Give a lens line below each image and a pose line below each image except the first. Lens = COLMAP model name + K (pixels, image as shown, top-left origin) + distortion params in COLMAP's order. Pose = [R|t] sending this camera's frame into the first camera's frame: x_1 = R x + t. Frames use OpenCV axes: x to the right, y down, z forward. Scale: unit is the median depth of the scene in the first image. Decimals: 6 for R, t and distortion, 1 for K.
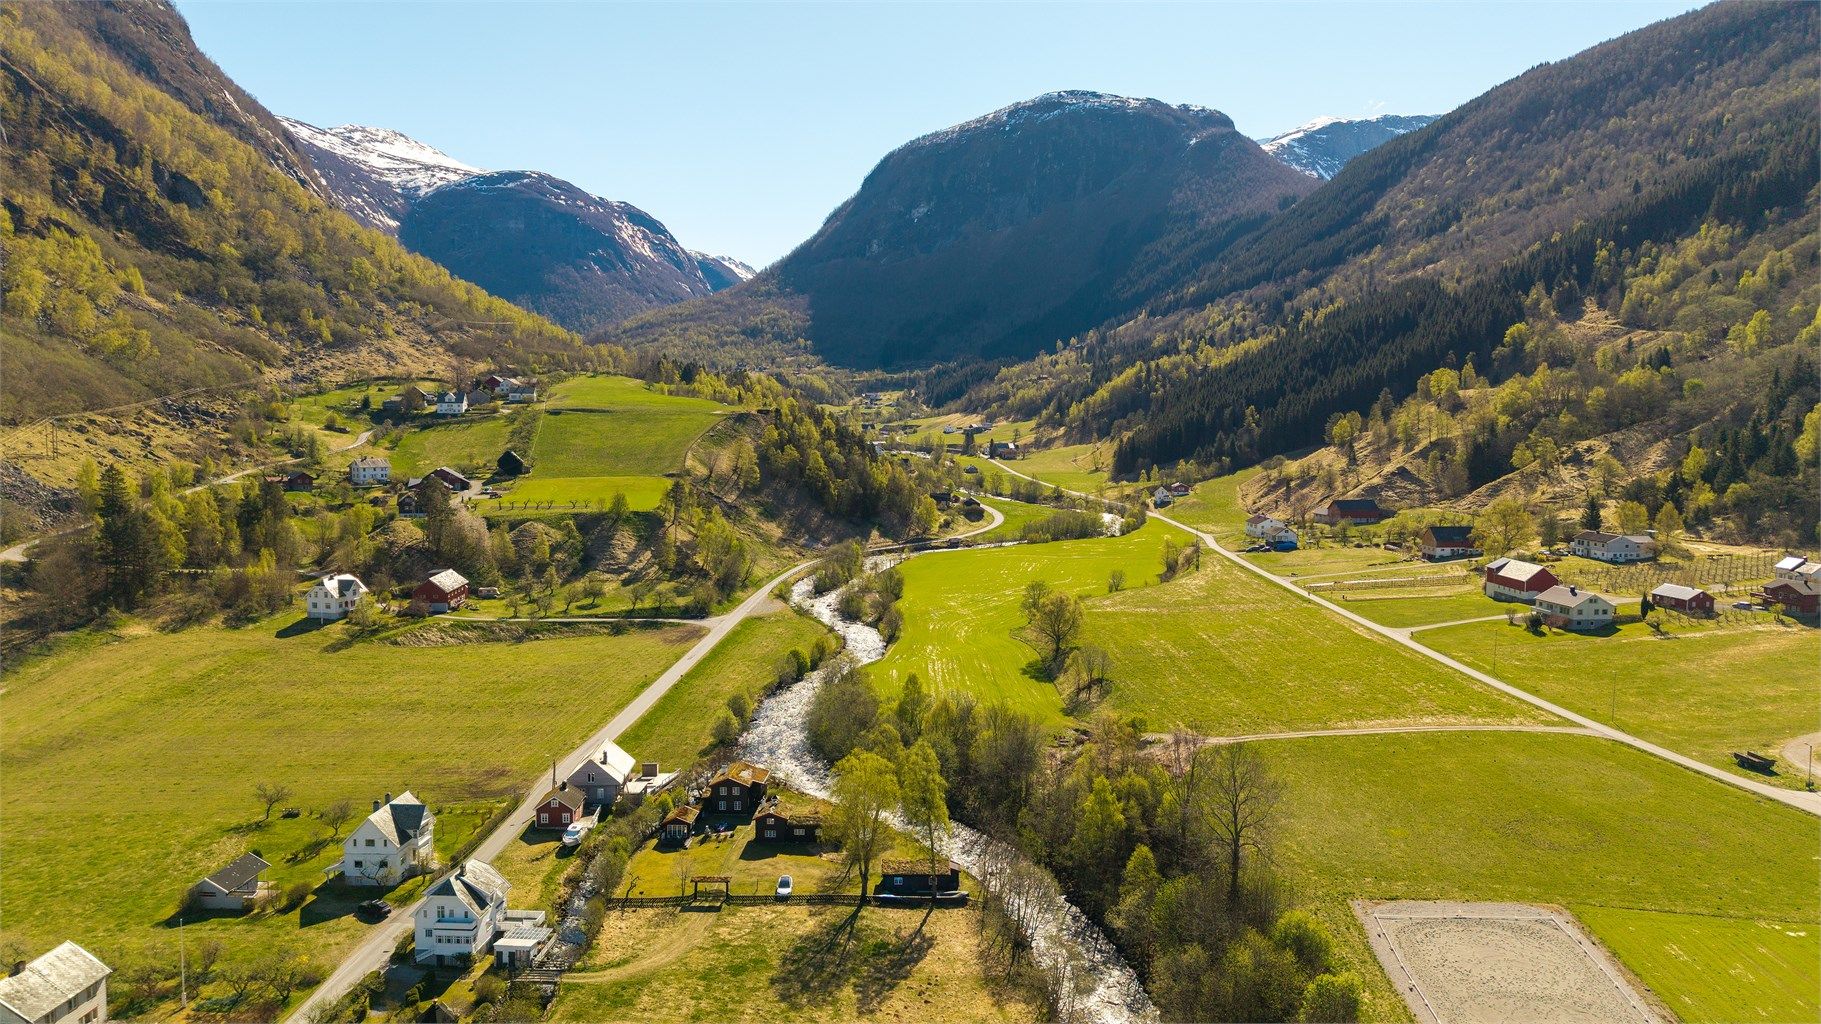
lens RADIAL K [[1202.9, 0, 907.2], [0, 1202.9, 517.4], [0, 0, 1]] dist [0.056447, -0.042354]
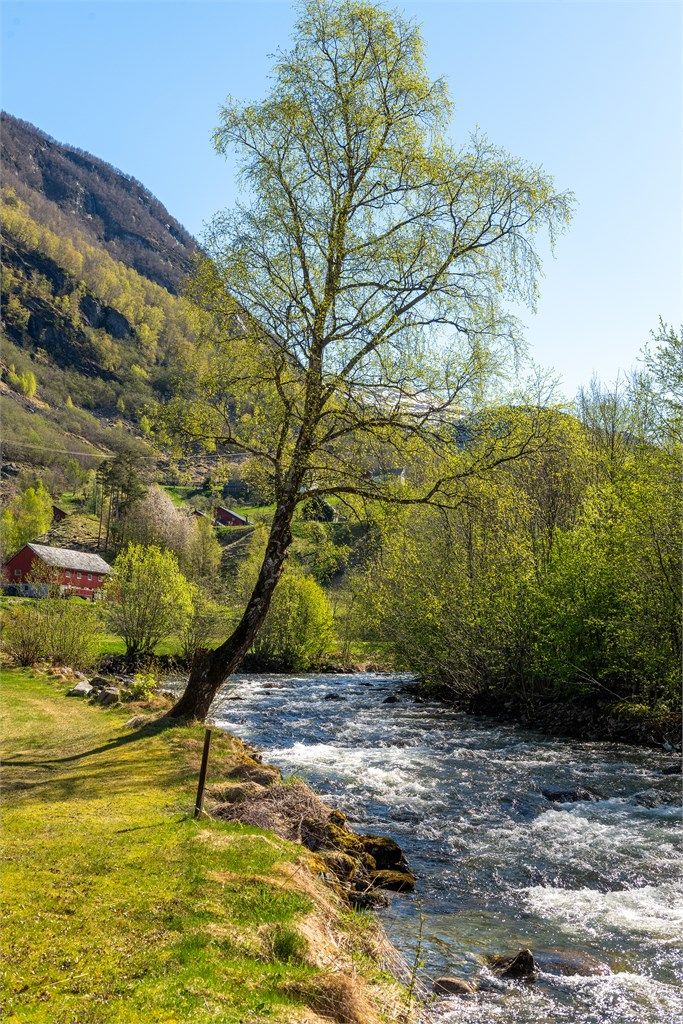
lens RADIAL K [[1221.8, 0, 340.7], [0, 1221.8, 512.2], [0, 0, 1]] dist [-0.039675, 0.000000]
pose [[0.892497, -0.045329, -0.448771, 0.011093], [-0.050410, 0.978681, -0.199106, 0.066631], [0.448229, 0.200323, 0.871184, 0.235535]]
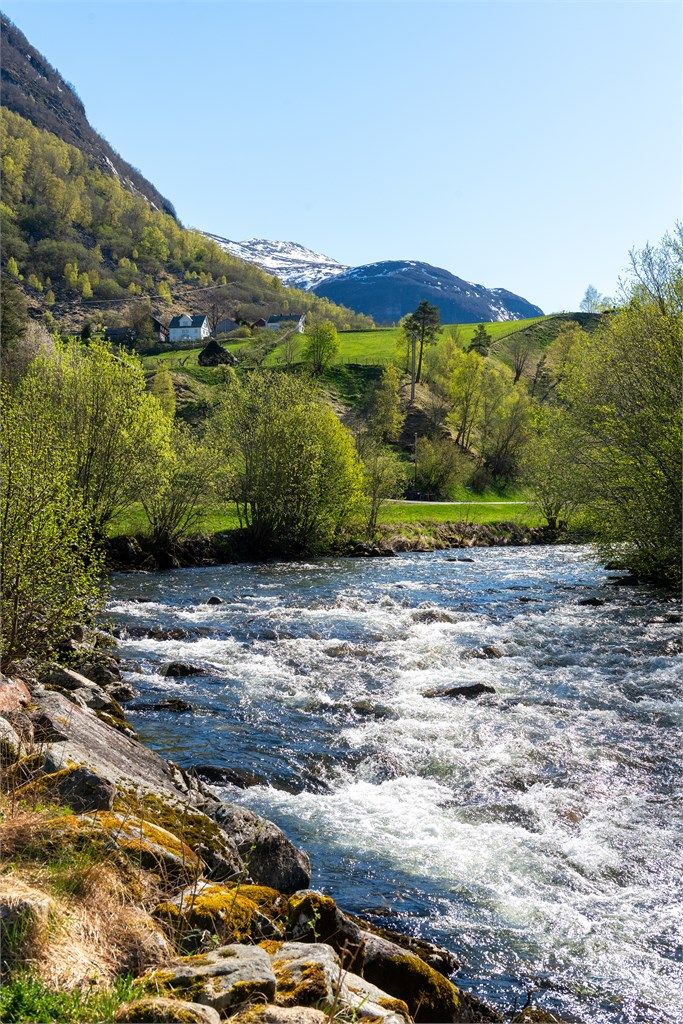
lens RADIAL K [[1221.8, 0, 340.4], [0, 1221.8, 538.5], [0, 0, 1]] dist [-0.039675, 0.000000]
pose [[0.934230, 0.005765, -0.356624, -0.018270], [-0.032605, 0.997063, -0.069297, 0.062485], [0.355177, 0.076367, 0.931675, 0.270205]]
